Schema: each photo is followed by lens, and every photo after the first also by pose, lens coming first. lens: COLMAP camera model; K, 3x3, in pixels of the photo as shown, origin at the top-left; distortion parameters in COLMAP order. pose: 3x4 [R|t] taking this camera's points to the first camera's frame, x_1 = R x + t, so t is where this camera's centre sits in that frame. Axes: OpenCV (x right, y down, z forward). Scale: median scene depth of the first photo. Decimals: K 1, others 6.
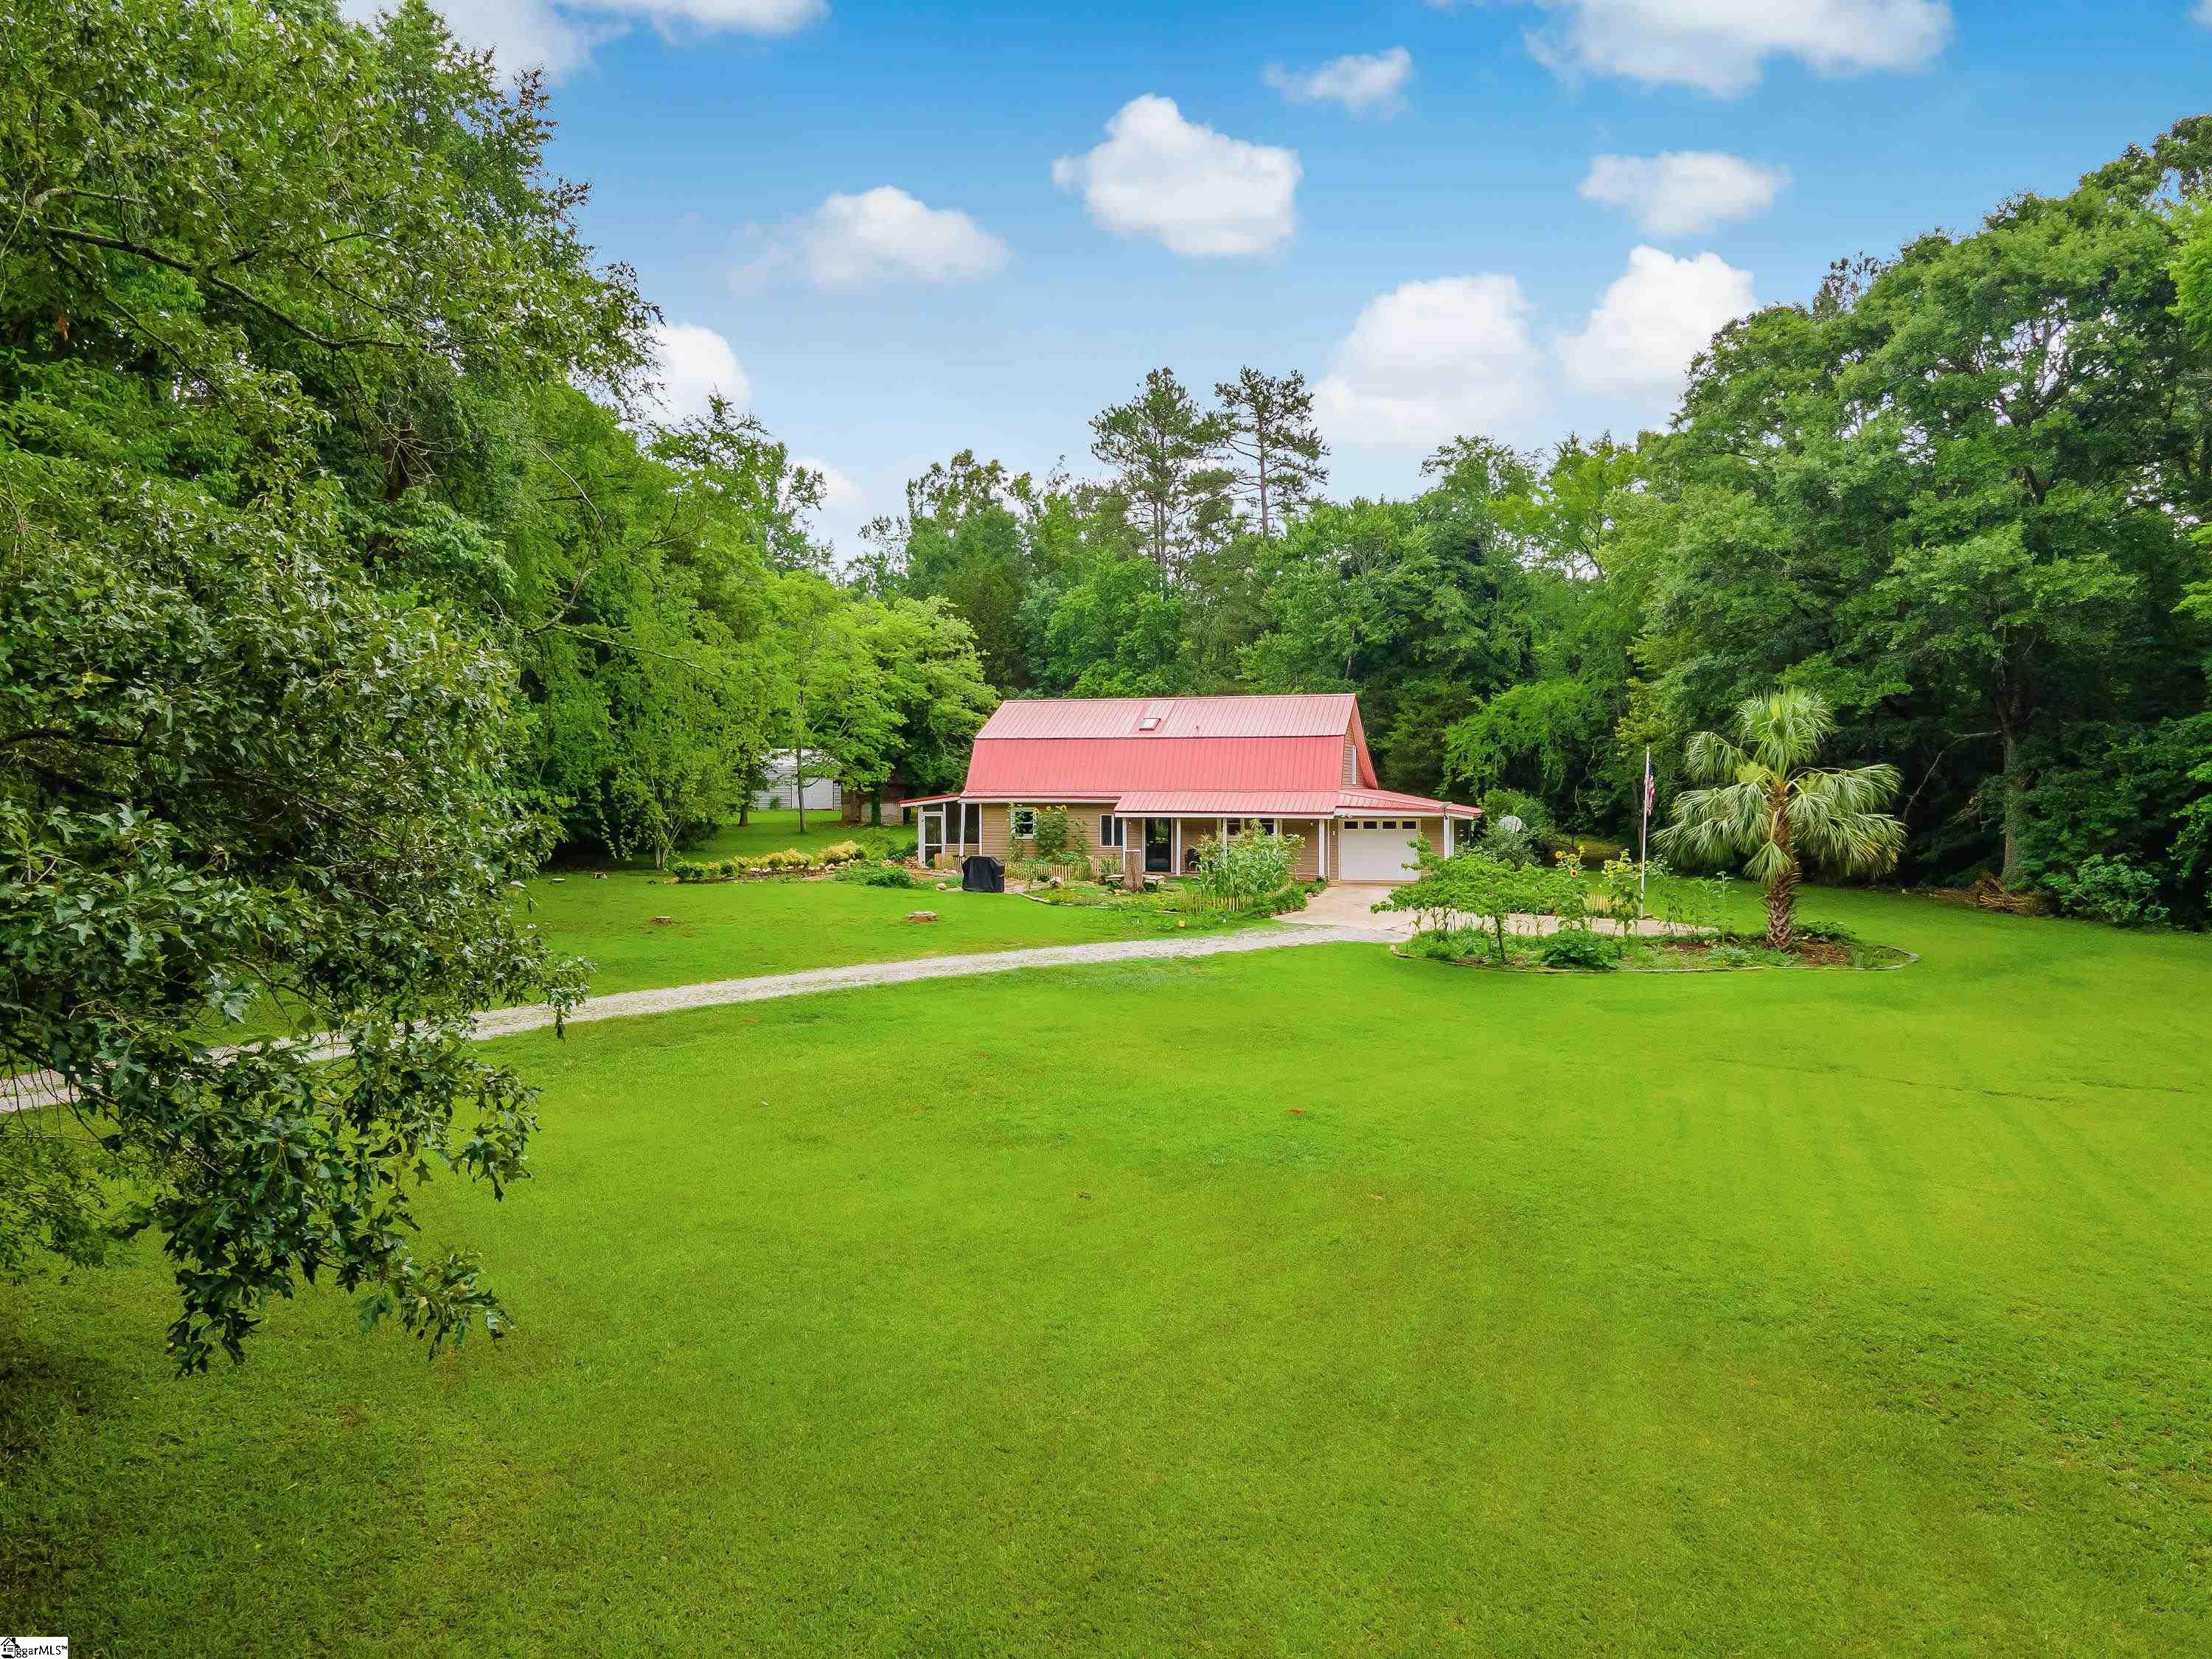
lens RADIAL K [[1608.6, 0, 1106.0], [0, 1608.6, 829.5], [0, 0, 1]] dist [0.032299, 0.003836]
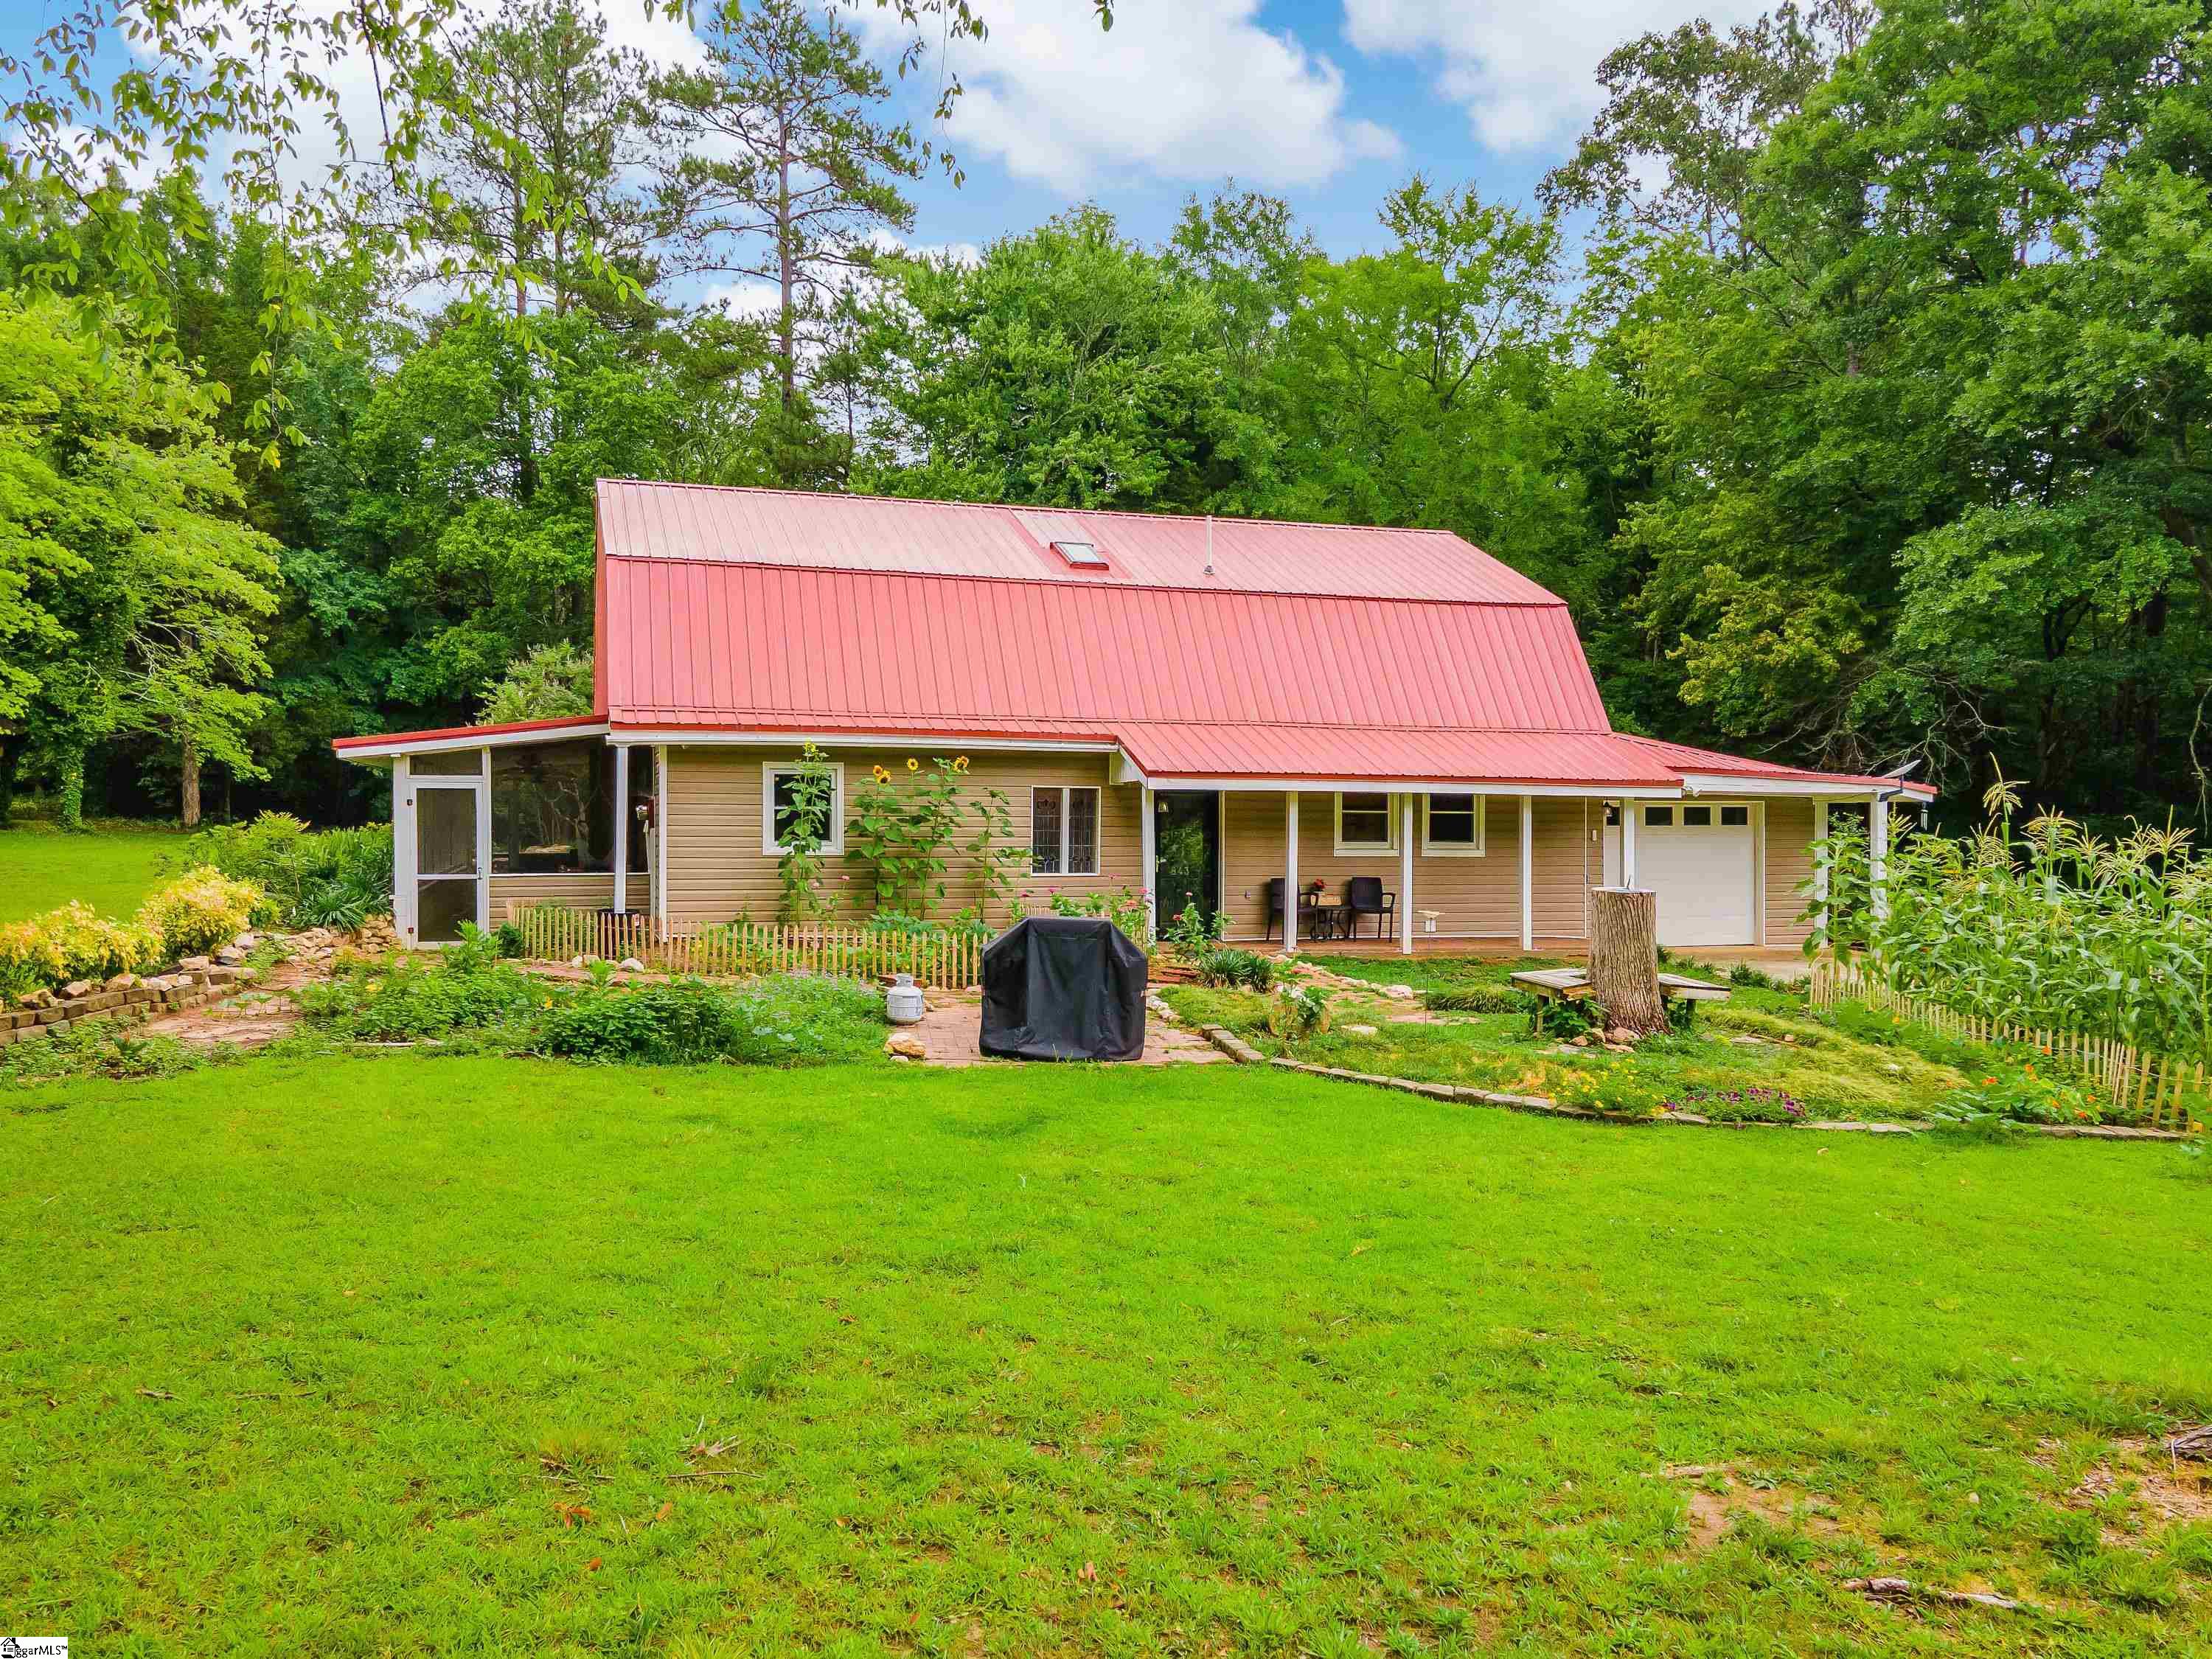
lens RADIAL K [[1608.6, 0, 1106.0], [0, 1608.6, 829.5], [0, 0, 1]] dist [0.032299, 0.003836]
pose [[0.854413, -0.001979, 0.519590, -0.172679], [0.002371, 0.999997, -0.000090, 0.000454], [-0.519588, 0.001308, 0.854416, 0.681186]]
